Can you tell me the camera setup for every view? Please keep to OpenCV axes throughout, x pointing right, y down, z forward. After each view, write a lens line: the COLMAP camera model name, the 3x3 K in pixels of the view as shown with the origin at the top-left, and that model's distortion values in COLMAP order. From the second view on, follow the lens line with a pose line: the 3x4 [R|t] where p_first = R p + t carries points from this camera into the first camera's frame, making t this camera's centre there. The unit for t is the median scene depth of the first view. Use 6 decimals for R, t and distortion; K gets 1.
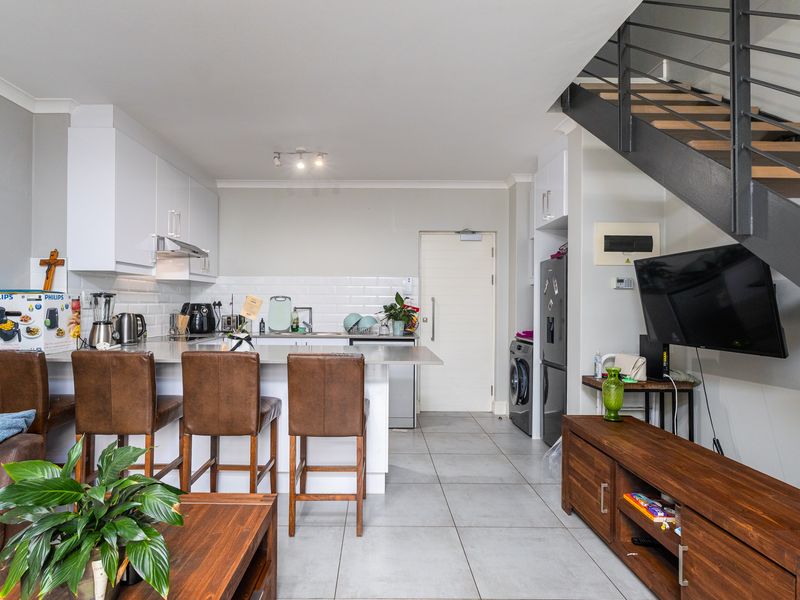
lens RADIAL K [[452.6, 0, 382.5], [0, 452.6, 300.1], [0, 0, 1]] dist [-0.000286, 0.001540]
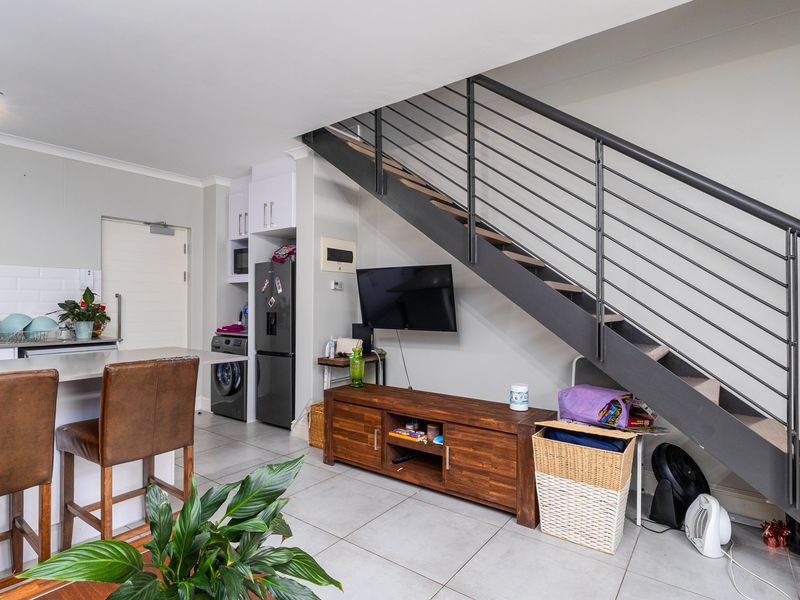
lens RADIAL K [[433.1, 0, 395.1], [0, 433.1, 301.1], [0, 0, 1]] dist [-0.002575, -0.000453]
pose [[0.606720, -0.003638, 0.794907, -0.402957], [-0.005575, 0.999945, 0.008831, -0.003794], [-0.794896, -0.009790, 0.606666, 0.105326]]
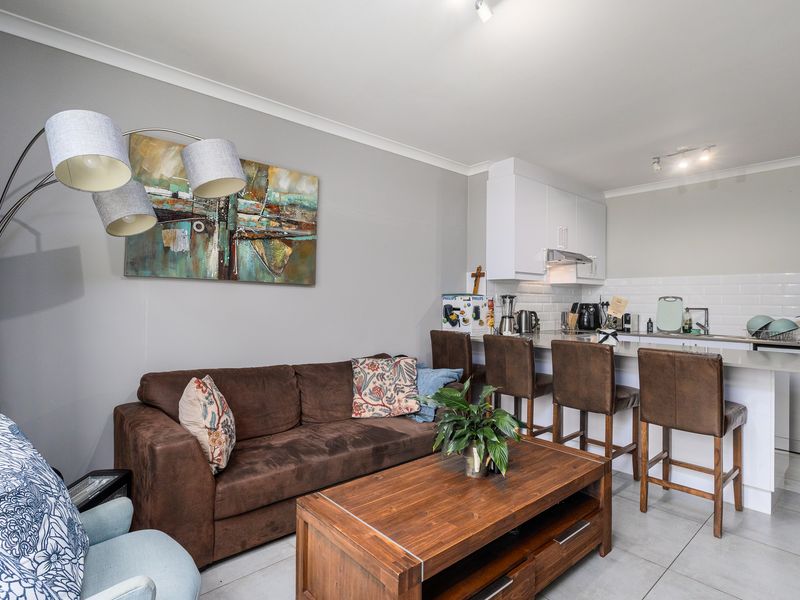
lens RADIAL K [[438.8, 0, 402.8], [0, 438.8, 297.7], [0, 0, 1]] dist [-0.000711, 0.000399]
pose [[0.665906, -0.005081, -0.746019, 0.170840], [0.000375, 0.999979, -0.006476, 0.000097], [0.746036, 0.004033, 0.665894, -0.130990]]
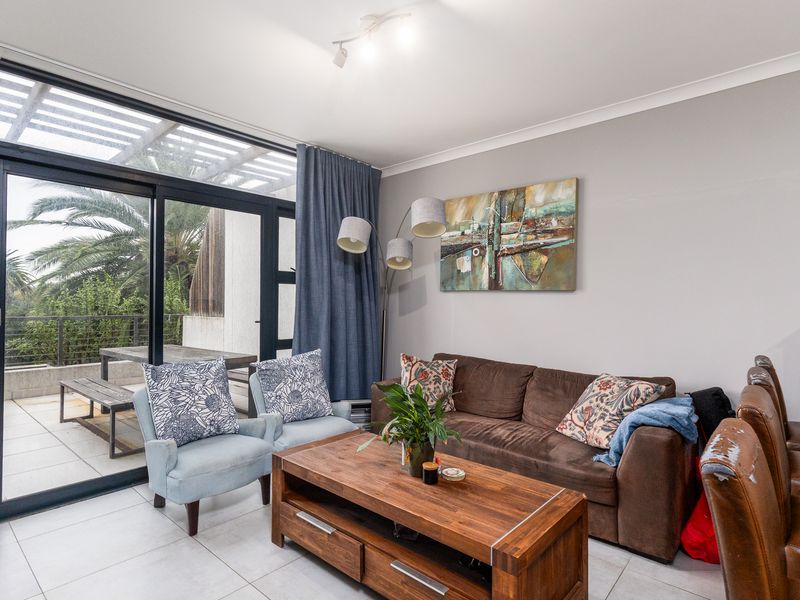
lens RADIAL K [[438.8, 0, 402.8], [0, 438.8, 297.7], [0, 0, 1]] dist [-0.000711, 0.000399]
pose [[-0.663962, -0.017363, -0.747565, 0.270214], [-0.002162, 0.999771, -0.021300, 0.002271], [0.747763, -0.012526, -0.663847, 0.803827]]
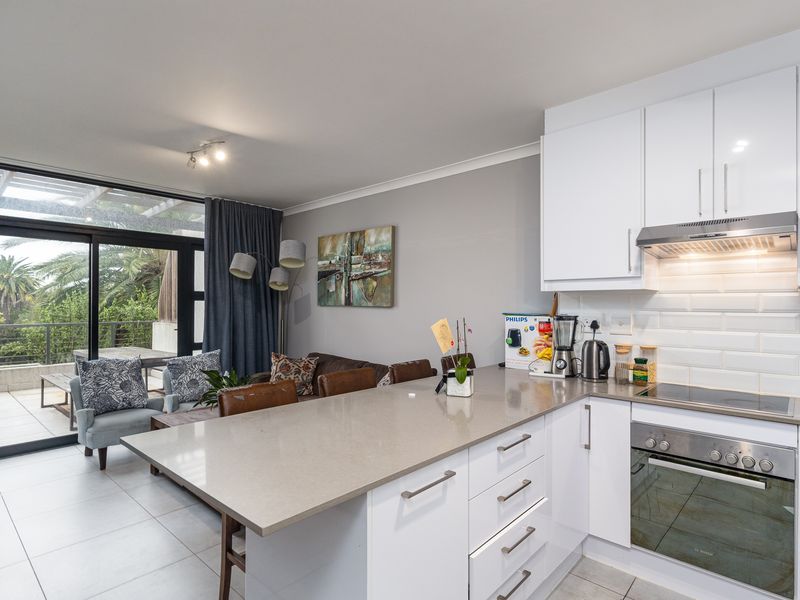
lens RADIAL K [[433.1, 0, 395.1], [0, 433.1, 301.1], [0, 0, 1]] dist [-0.002575, -0.000453]
pose [[-0.679038, -0.013083, -0.733986, 0.259820], [0.001625, 0.999812, -0.019324, -0.029307], [0.734101, -0.014314, -0.678889, 1.390414]]
